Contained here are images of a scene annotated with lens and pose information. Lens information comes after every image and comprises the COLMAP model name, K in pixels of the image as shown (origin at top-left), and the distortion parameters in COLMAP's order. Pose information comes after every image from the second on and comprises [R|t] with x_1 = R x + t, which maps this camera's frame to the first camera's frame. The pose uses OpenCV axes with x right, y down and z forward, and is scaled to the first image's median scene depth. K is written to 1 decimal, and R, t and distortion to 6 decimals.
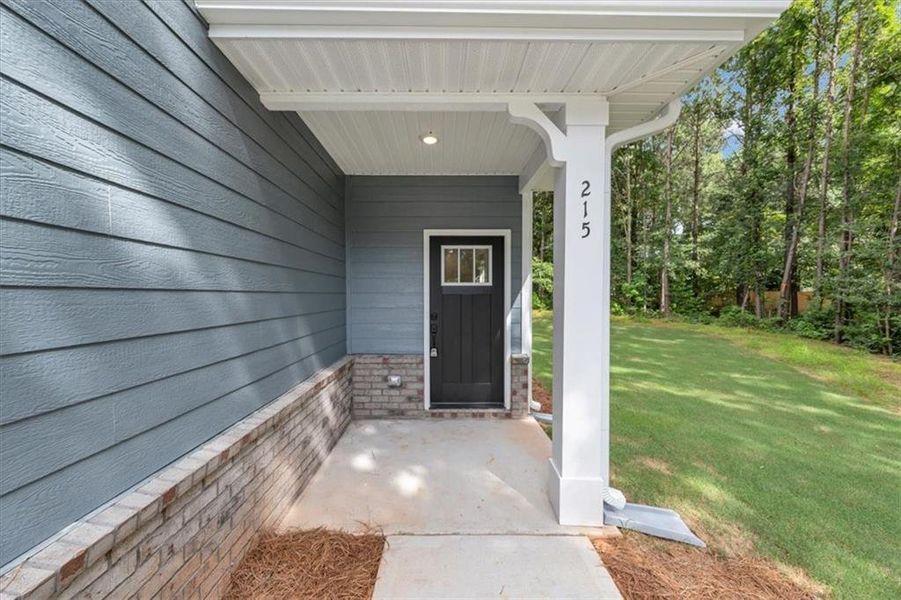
lens RADIAL K [[364.3, 0, 450.5], [0, 364.3, 300.0], [0, 0, 1]] dist [0.001095, 0.000211]
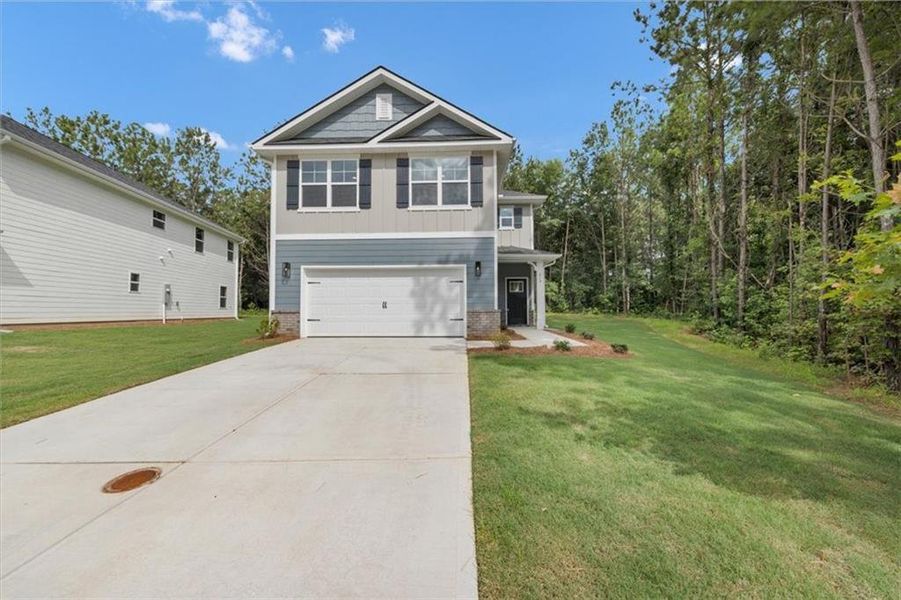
lens RADIAL K [[364.3, 0, 450.5], [0, 364.3, 300.0], [0, 0, 1]] dist [0.001095, 0.000211]
pose [[0.998298, -0.002034, -0.058289, -0.408606], [-0.000666, 0.998929, -0.046270, 0.211063], [0.058321, 0.046230, 0.997227, -2.723098]]
